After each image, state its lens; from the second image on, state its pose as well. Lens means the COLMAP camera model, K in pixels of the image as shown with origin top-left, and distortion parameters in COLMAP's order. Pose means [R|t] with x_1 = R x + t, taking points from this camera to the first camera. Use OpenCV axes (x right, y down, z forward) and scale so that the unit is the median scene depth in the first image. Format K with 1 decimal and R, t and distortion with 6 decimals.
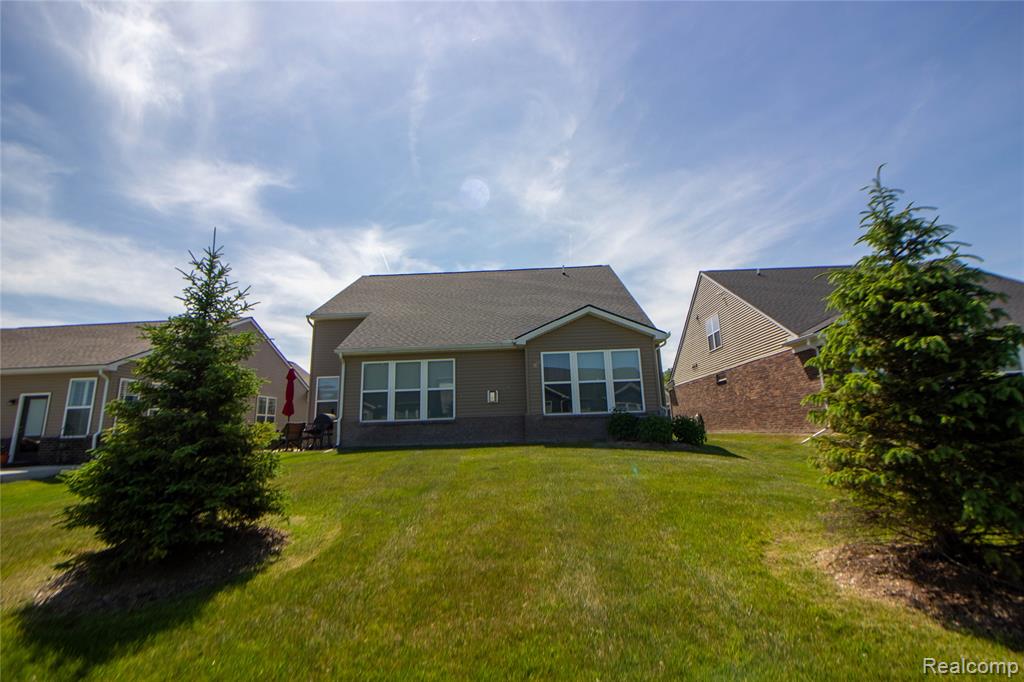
lens RADIAL K [[516.8, 0, 519.3], [0, 516.8, 331.5], [0, 0, 1]] dist [0.001524, -0.013277]
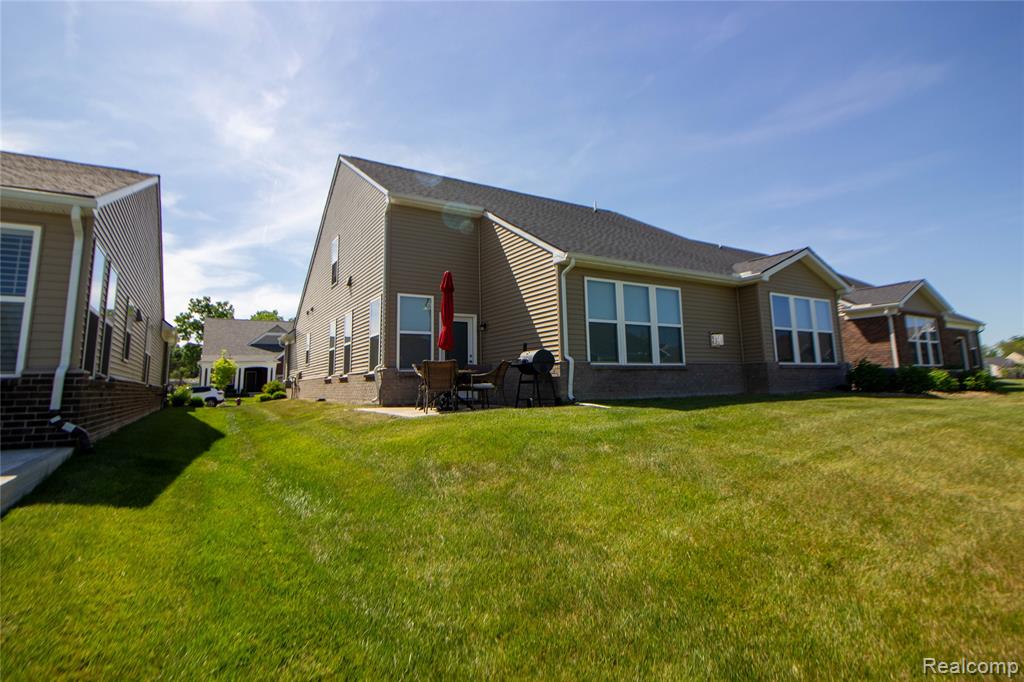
lens RADIAL K [[502.6, 0, 508.6], [0, 502.6, 309.9], [0, 0, 1]] dist [-0.016792, -0.000789]
pose [[0.834075, 0.097519, 0.542964, -0.481643], [-0.111476, 0.993741, -0.007236, 0.076745], [-0.540271, -0.054492, 0.839725, 0.322950]]
